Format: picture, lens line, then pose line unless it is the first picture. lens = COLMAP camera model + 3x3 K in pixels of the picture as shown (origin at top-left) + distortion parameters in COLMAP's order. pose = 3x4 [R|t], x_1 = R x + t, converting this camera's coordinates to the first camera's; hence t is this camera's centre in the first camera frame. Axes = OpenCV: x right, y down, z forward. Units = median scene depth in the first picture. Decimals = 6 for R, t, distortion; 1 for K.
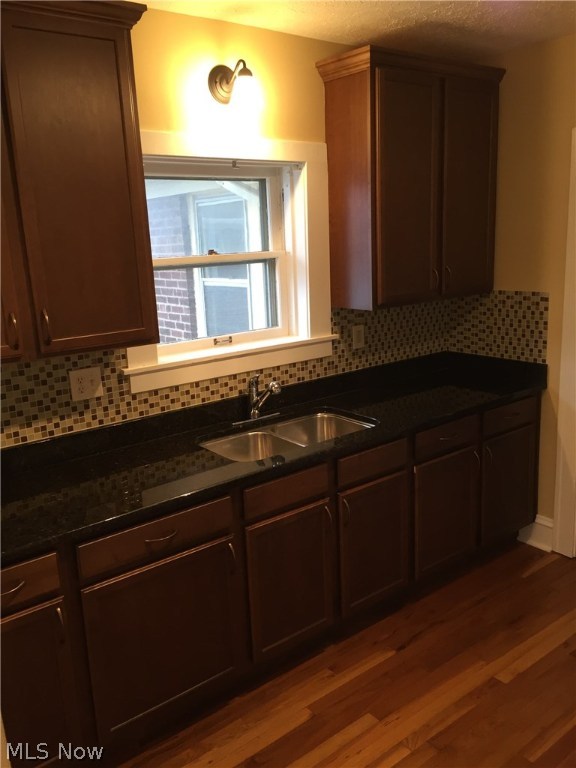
lens RADIAL K [[654.8, 0, 290.8], [0, 654.8, 384.9], [0, 0, 1]] dist [0.084578, -0.105915]
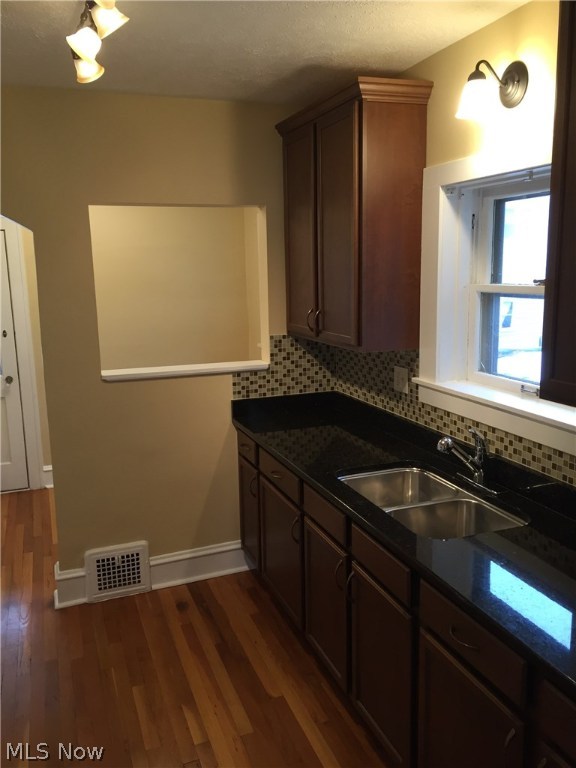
lens RADIAL K [[654.8, 0, 290.8], [0, 654.8, 384.9], [0, 0, 1]] dist [0.084578, -0.105915]
pose [[-0.293315, 0.223005, -0.929642, 0.891726], [-0.187233, 0.940182, 0.284608, -0.302183], [0.937502, 0.257540, -0.234015, 1.094525]]
